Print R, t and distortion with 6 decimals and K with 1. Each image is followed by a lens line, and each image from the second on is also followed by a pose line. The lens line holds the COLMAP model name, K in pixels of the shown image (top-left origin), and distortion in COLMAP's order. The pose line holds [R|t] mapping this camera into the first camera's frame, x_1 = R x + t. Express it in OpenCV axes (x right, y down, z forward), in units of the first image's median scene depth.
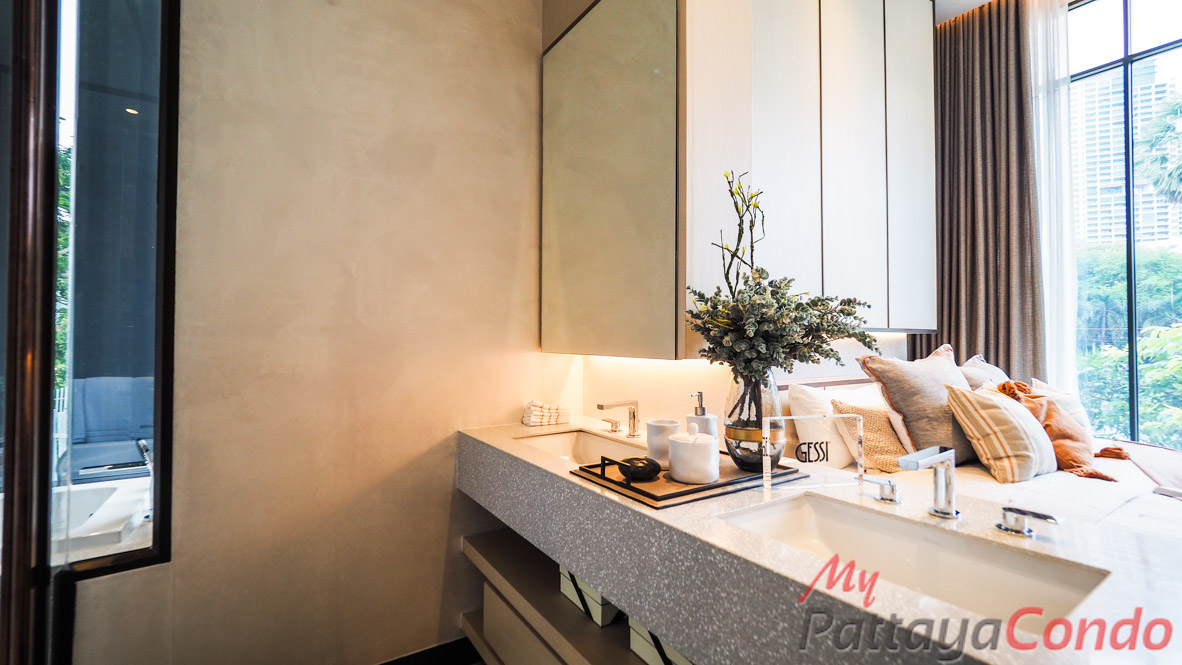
lens RADIAL K [[495.5, 0, 566.5], [0, 495.5, 334.8], [0, 0, 1]] dist [-0.001652, -0.000342]
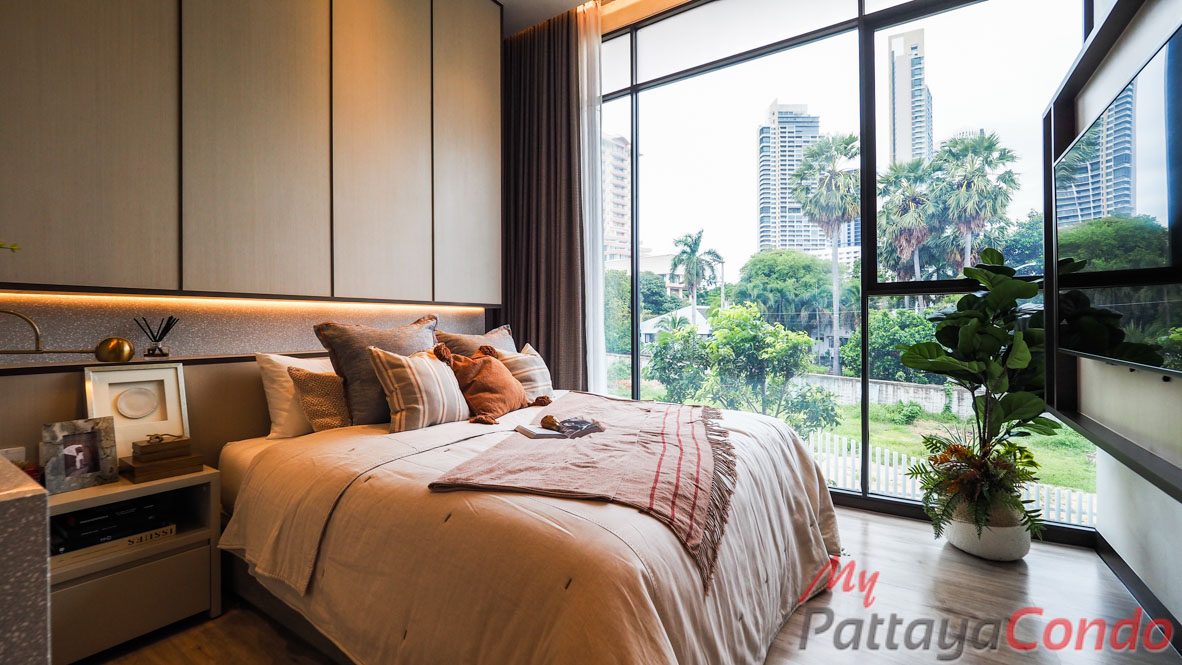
lens RADIAL K [[498.7, 0, 569.1], [0, 498.7, 326.6], [0, 0, 1]] dist [0.001174, 0.000242]
pose [[0.919054, -0.007210, 0.394066, 0.462318], [0.001711, 0.999896, 0.014304, 0.025129], [-0.394128, -0.012472, 0.918971, -0.101338]]
